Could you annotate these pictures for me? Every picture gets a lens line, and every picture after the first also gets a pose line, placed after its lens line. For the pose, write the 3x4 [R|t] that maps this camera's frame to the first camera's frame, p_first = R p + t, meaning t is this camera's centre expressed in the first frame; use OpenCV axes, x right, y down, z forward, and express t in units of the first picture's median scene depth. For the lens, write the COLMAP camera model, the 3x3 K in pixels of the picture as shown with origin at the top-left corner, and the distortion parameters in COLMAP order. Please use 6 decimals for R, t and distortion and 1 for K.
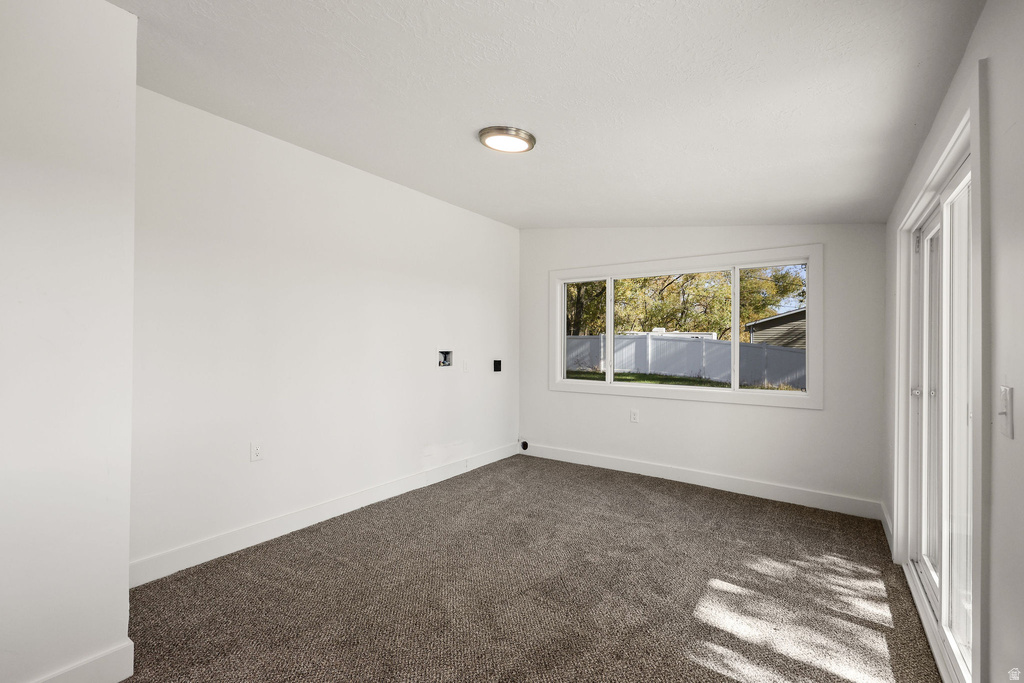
lens RADIAL K [[459.4, 0, 510.6], [0, 459.4, 341.5], [0, 0, 1]] dist [0.005016, -0.000113]
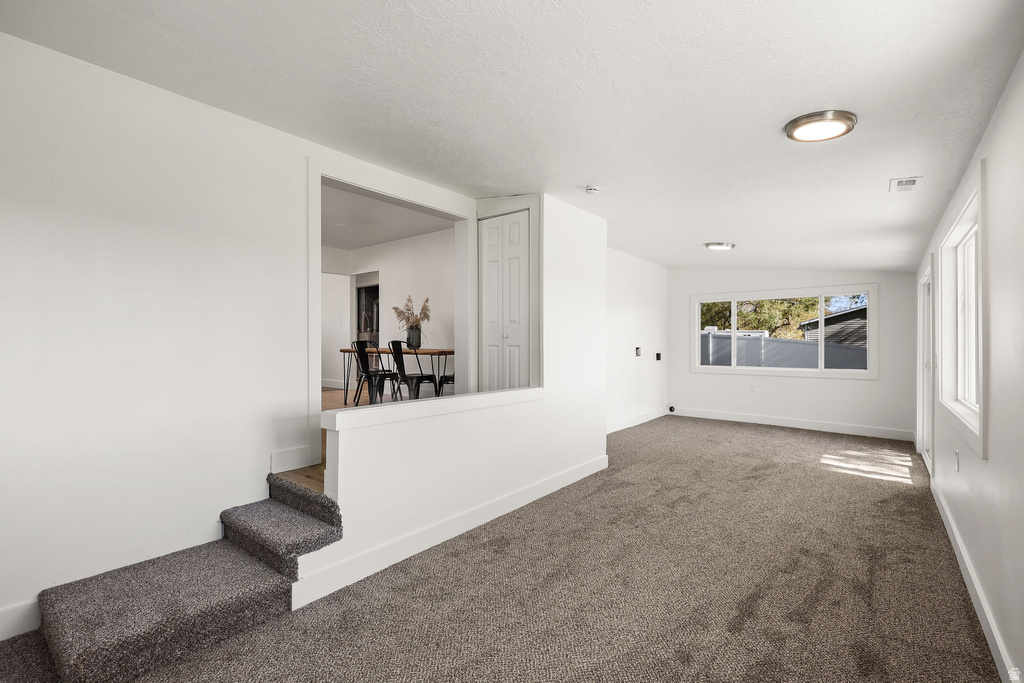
lens RADIAL K [[459.4, 0, 512.8], [0, 459.4, 342.5], [0, 0, 1]] dist [0.005016, -0.000113]
pose [[0.997729, -0.006758, -0.067019, -0.414768], [0.007066, 0.999966, 0.004358, -0.005540], [0.066987, -0.004821, 0.997742, -0.590889]]
